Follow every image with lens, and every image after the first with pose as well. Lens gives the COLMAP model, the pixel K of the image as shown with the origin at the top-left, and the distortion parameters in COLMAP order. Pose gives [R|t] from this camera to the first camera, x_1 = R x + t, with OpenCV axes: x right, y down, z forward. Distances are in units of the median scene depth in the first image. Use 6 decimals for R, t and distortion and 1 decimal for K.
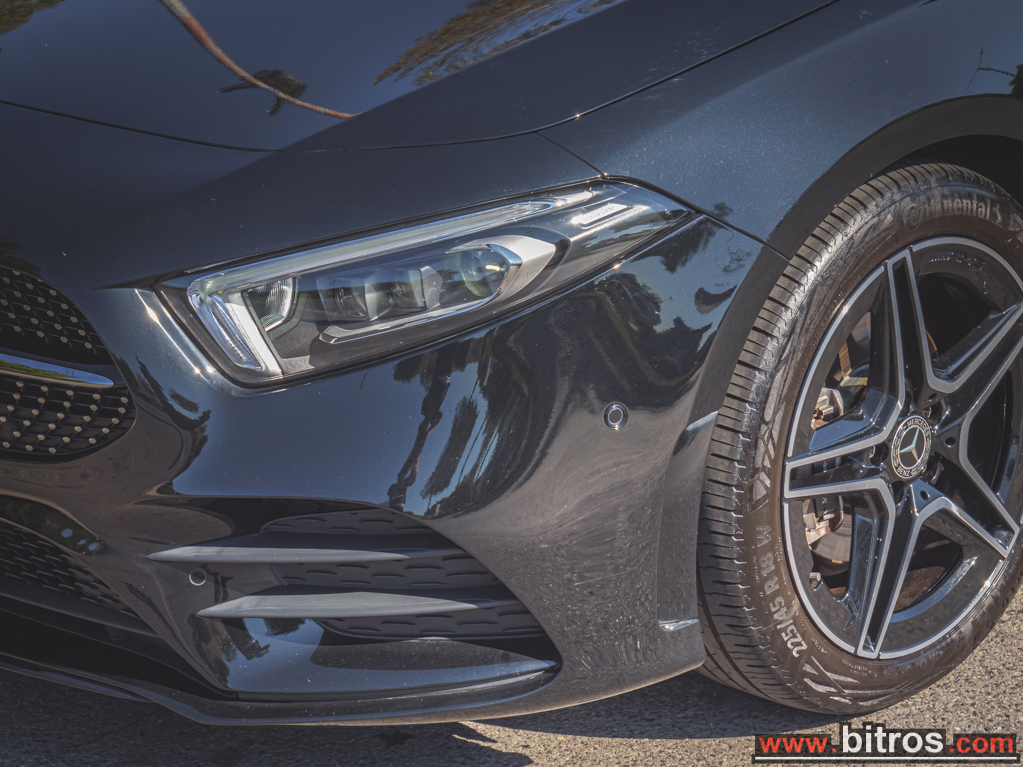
lens RADIAL K [[2816.2, 0, 509.5], [0, 2816.2, 389.8], [0, 0, 1]] dist [0.034076, 0.000000]
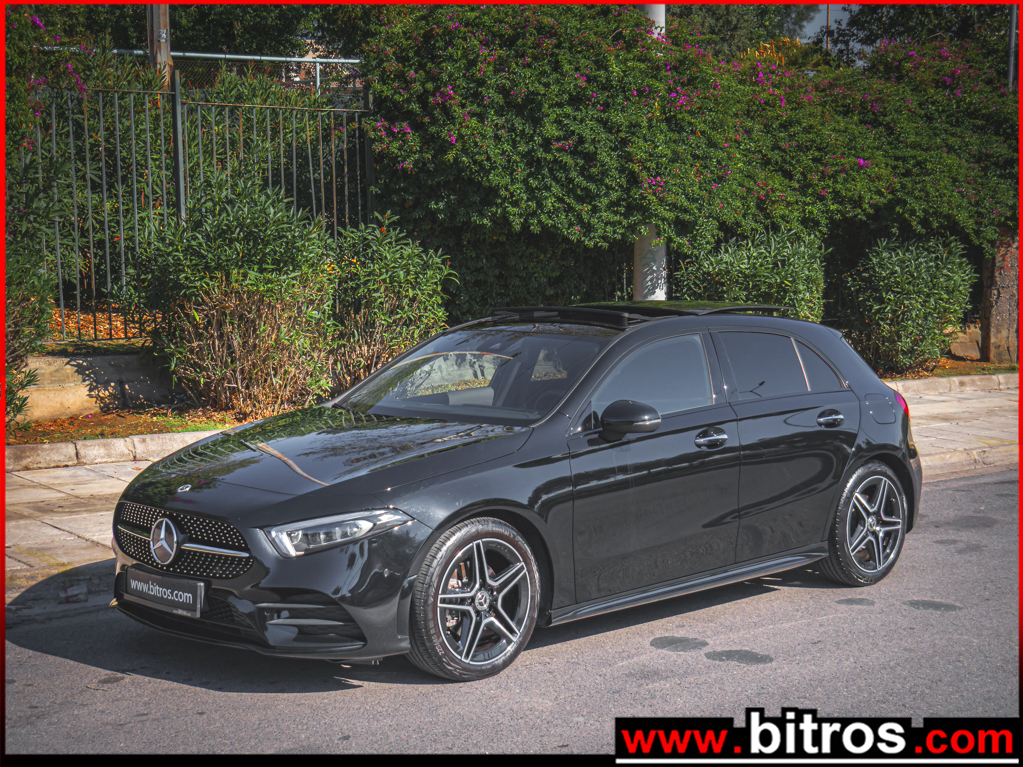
lens RADIAL K [[1607.9, 0, 493.1], [0, 1607.9, 404.9], [0, 0, 1]] dist [0.076073, 0.000000]
pose [[0.998025, 0.057277, -0.025797, 0.204704], [-0.061888, 0.966912, -0.247490, 0.289710], [0.010768, 0.248597, 0.968547, -1.001620]]
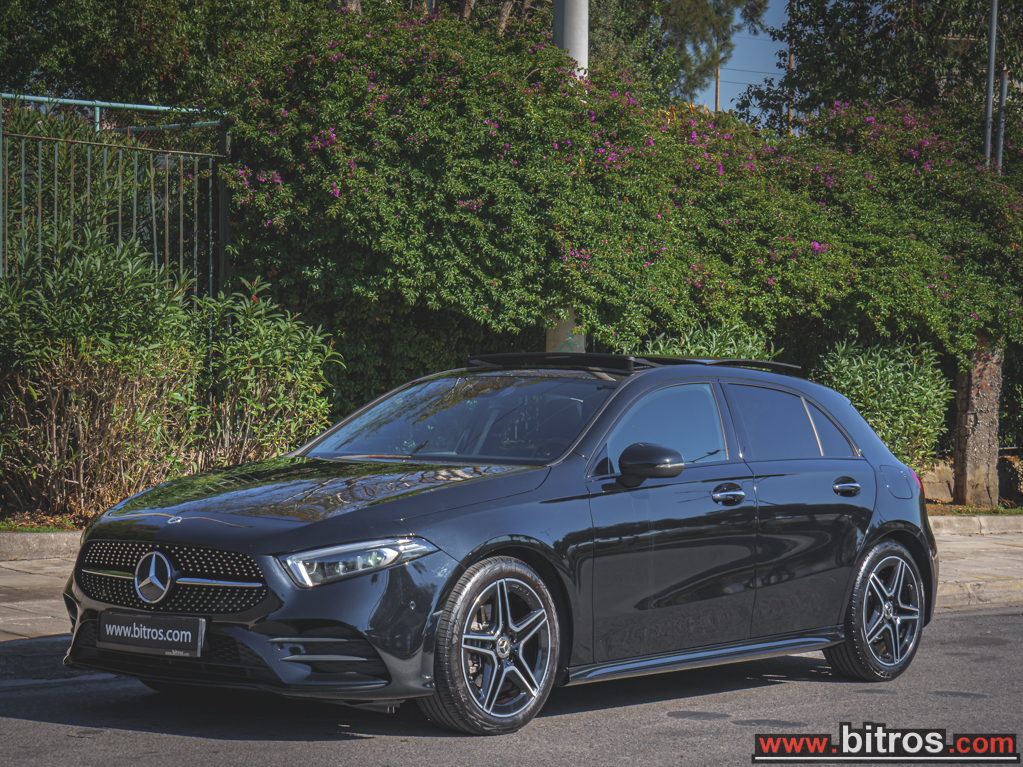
lens RADIAL K [[2316.7, 0, 514.3], [0, 2316.7, 391.5], [0, 0, 1]] dist [0.058479, 0.000000]
pose [[0.992890, 0.076491, 0.091211, -0.106722], [-0.039834, 0.935549, -0.350944, 0.695352], [-0.112176, 0.344815, 0.931944, -1.575059]]
